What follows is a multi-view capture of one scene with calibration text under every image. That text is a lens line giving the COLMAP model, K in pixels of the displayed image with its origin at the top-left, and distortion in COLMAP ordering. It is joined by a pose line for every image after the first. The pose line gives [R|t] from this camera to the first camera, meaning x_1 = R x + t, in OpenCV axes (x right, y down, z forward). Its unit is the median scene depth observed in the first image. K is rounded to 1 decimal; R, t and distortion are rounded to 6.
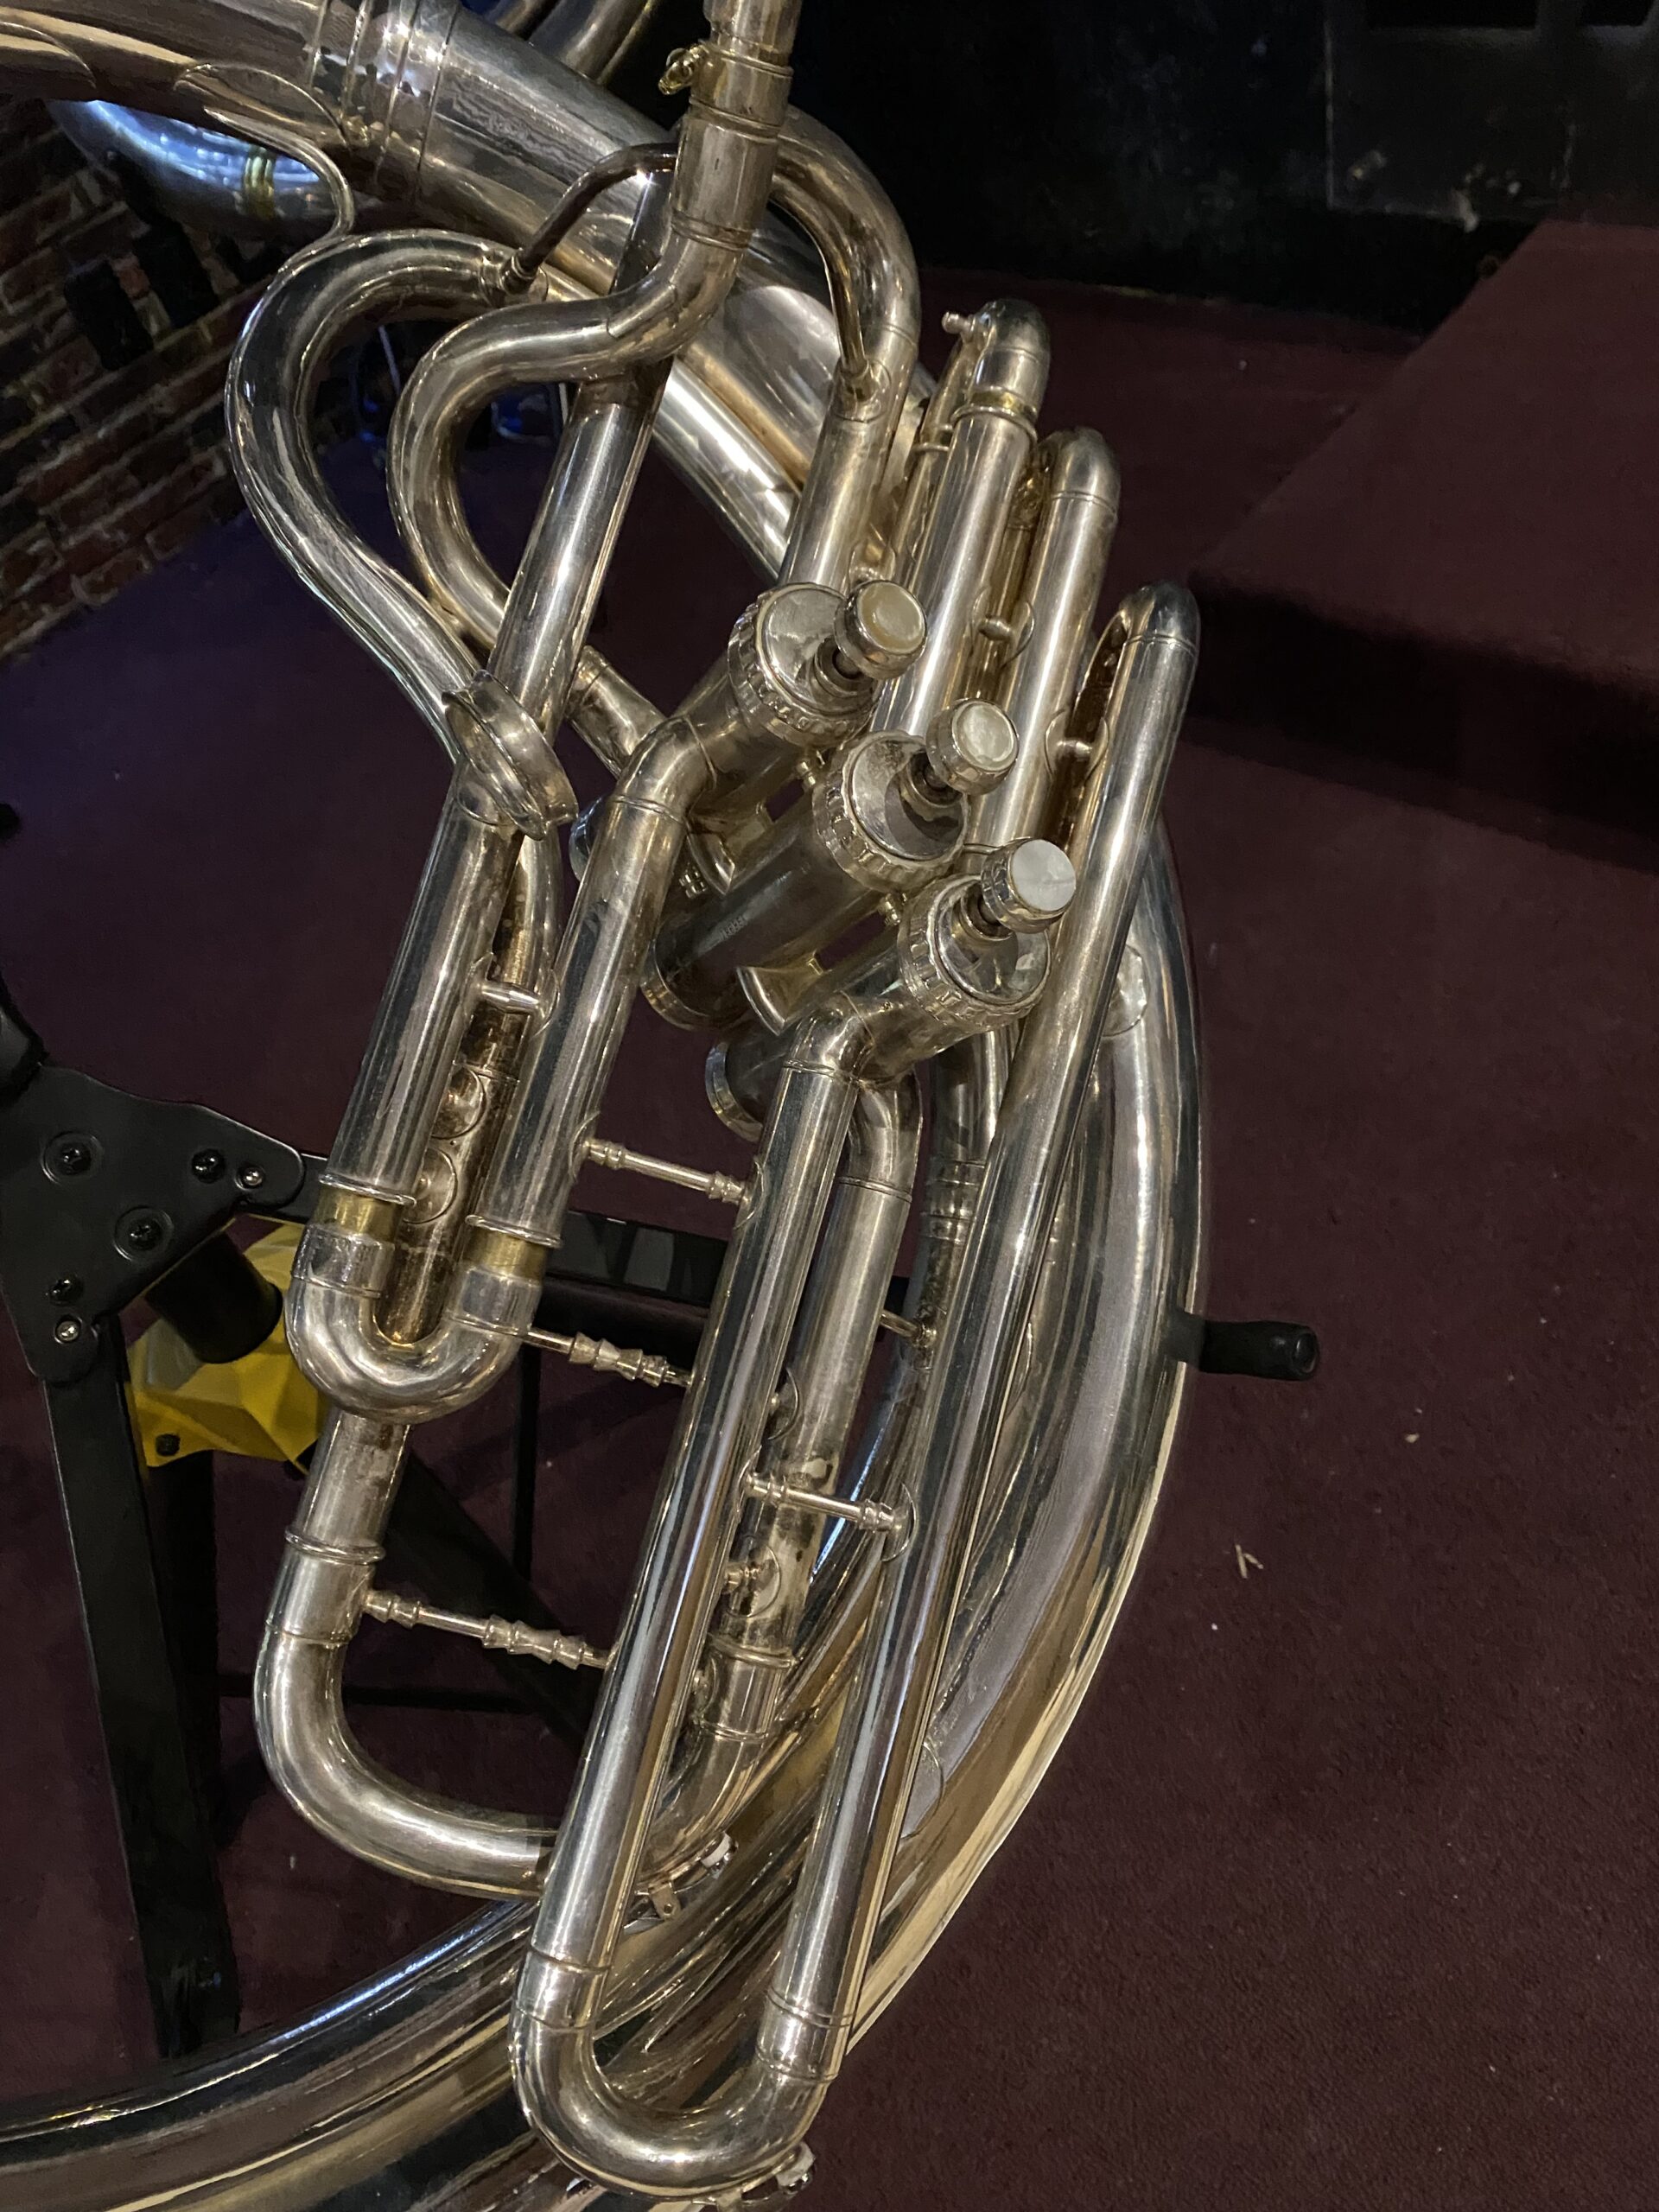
lens RADIAL K [[1710.4, 0, 862.1], [0, 1710.4, 1060.0], [0, 0, 1]] dist [0.026017, -0.000244]
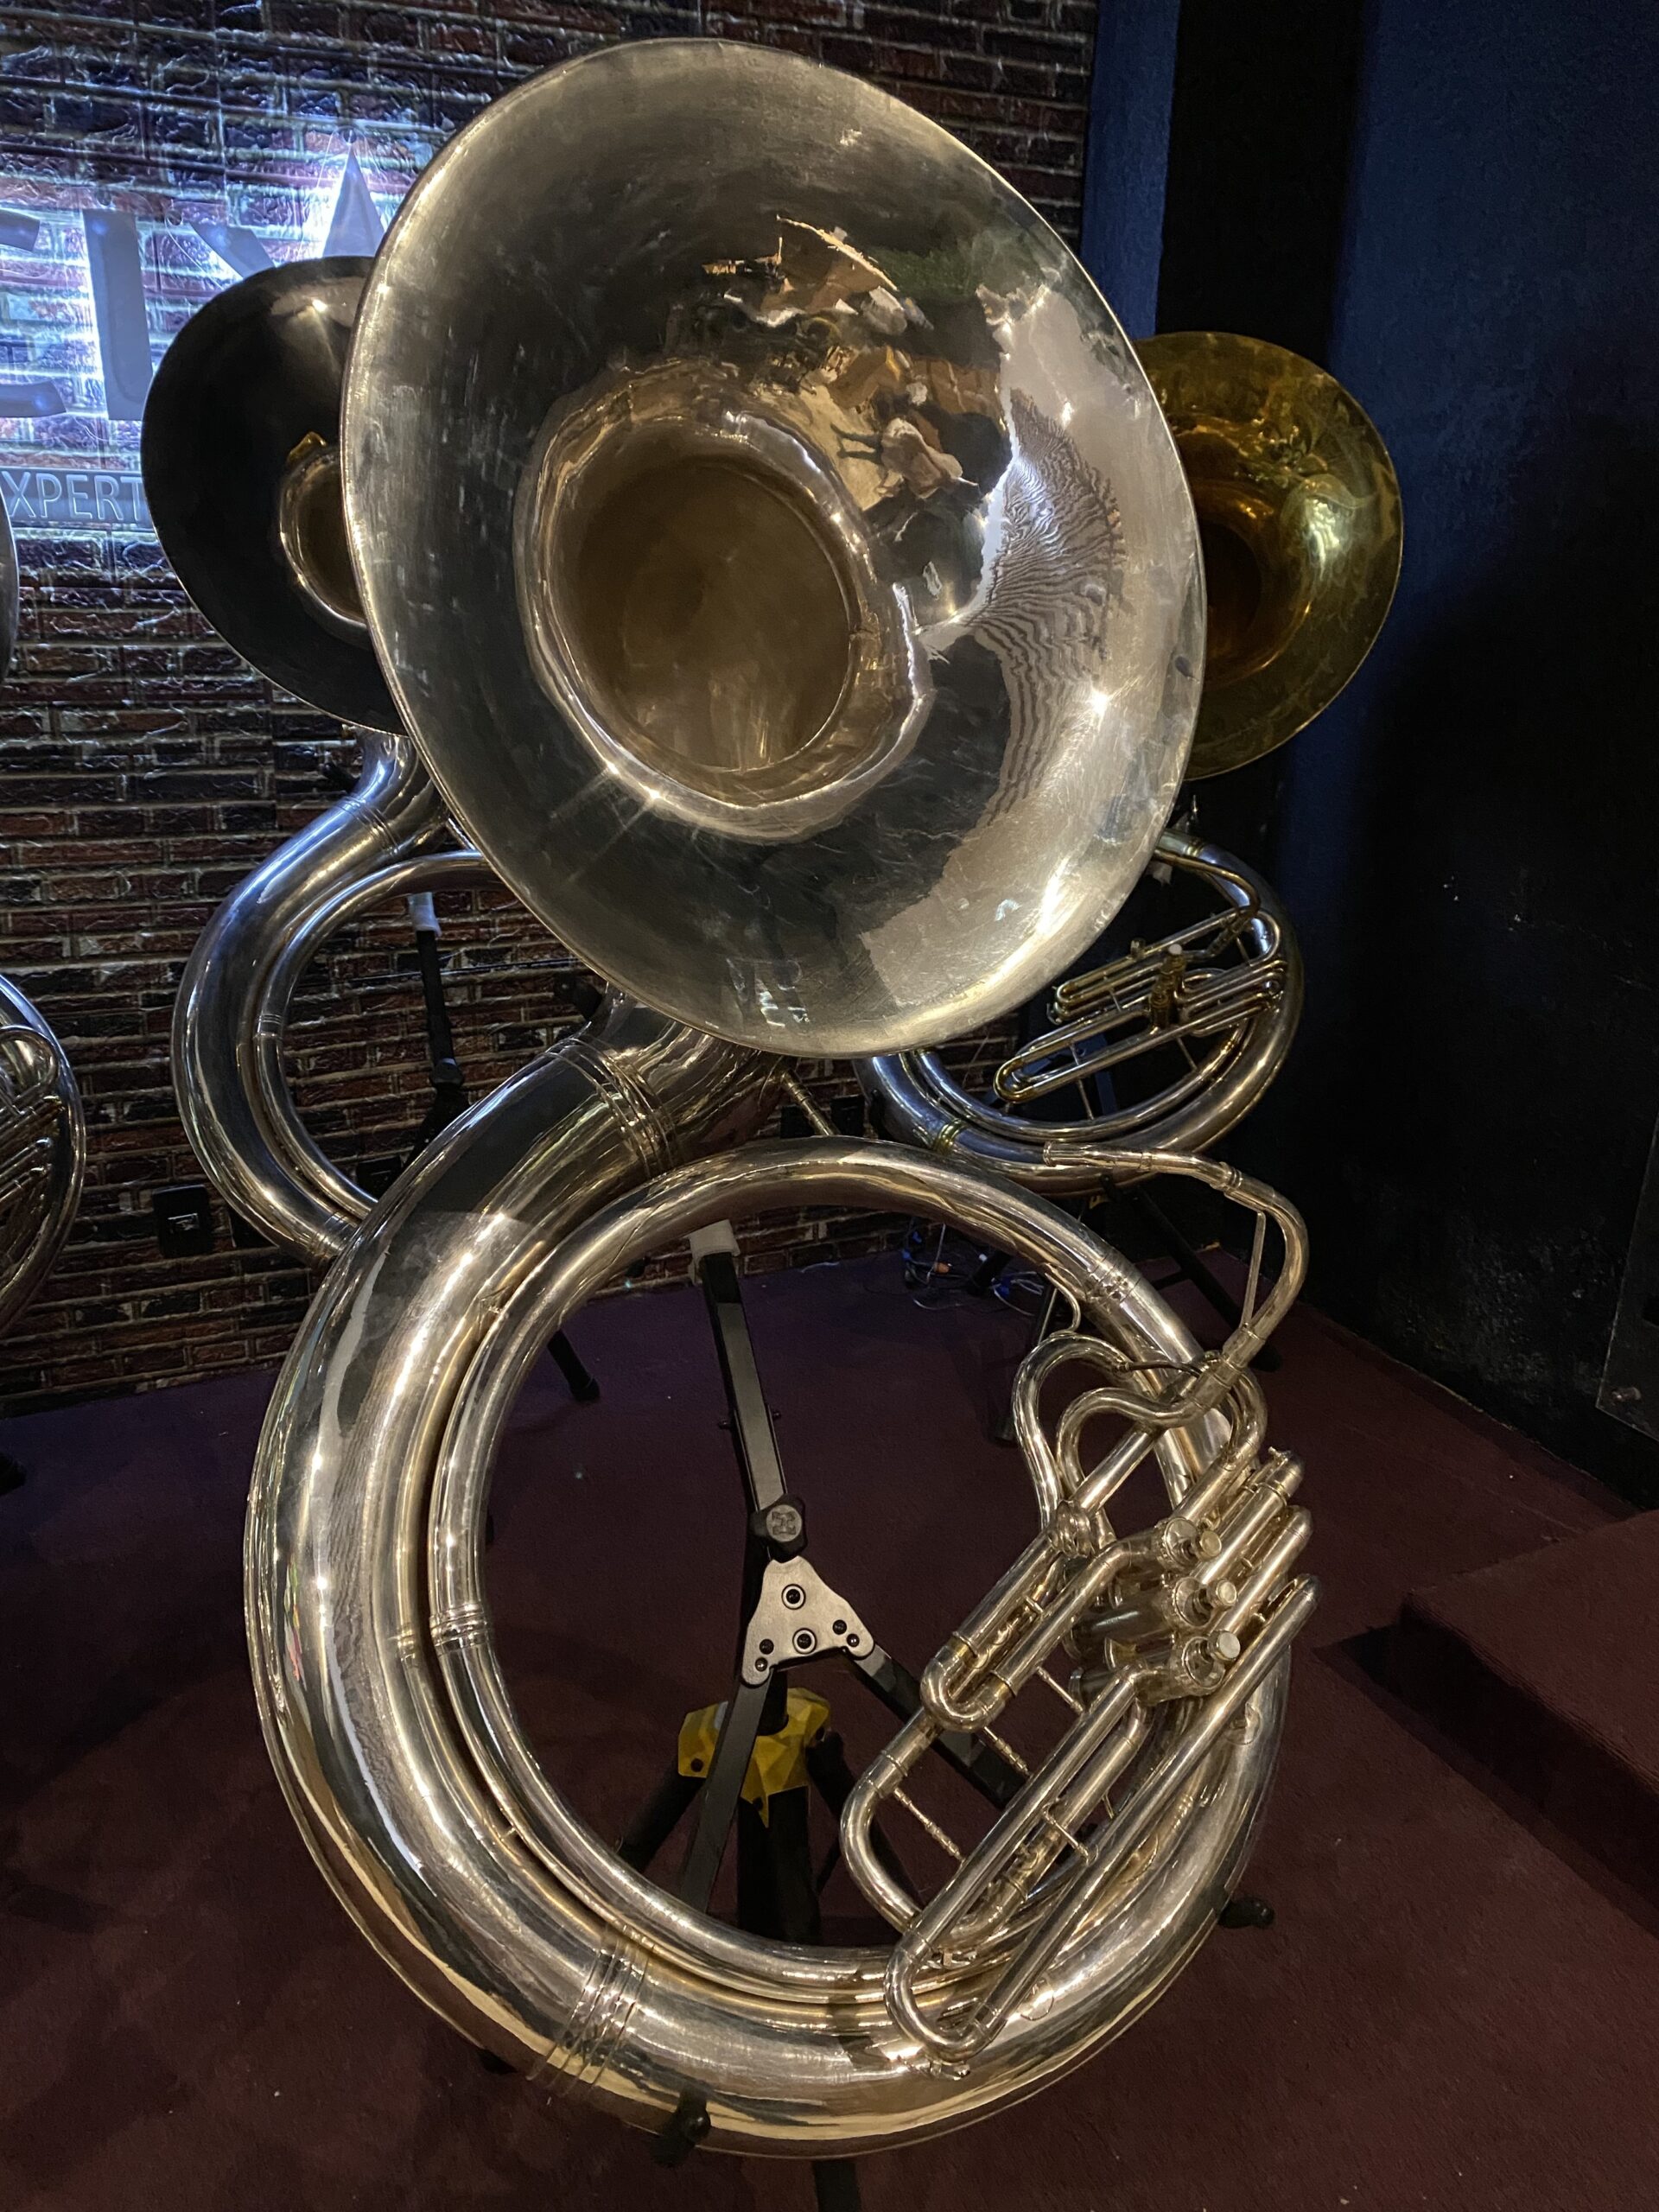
lens RADIAL K [[1667.7, 0, 844.0], [0, 1667.7, 1091.5], [0, 0, 1]] dist [0.036884, -0.031950]
pose [[0.891133, 0.365827, -0.268426, -0.012733], [-0.446440, 0.812618, -0.374625, 0.106744], [0.081080, 0.453677, 0.887470, -0.442843]]
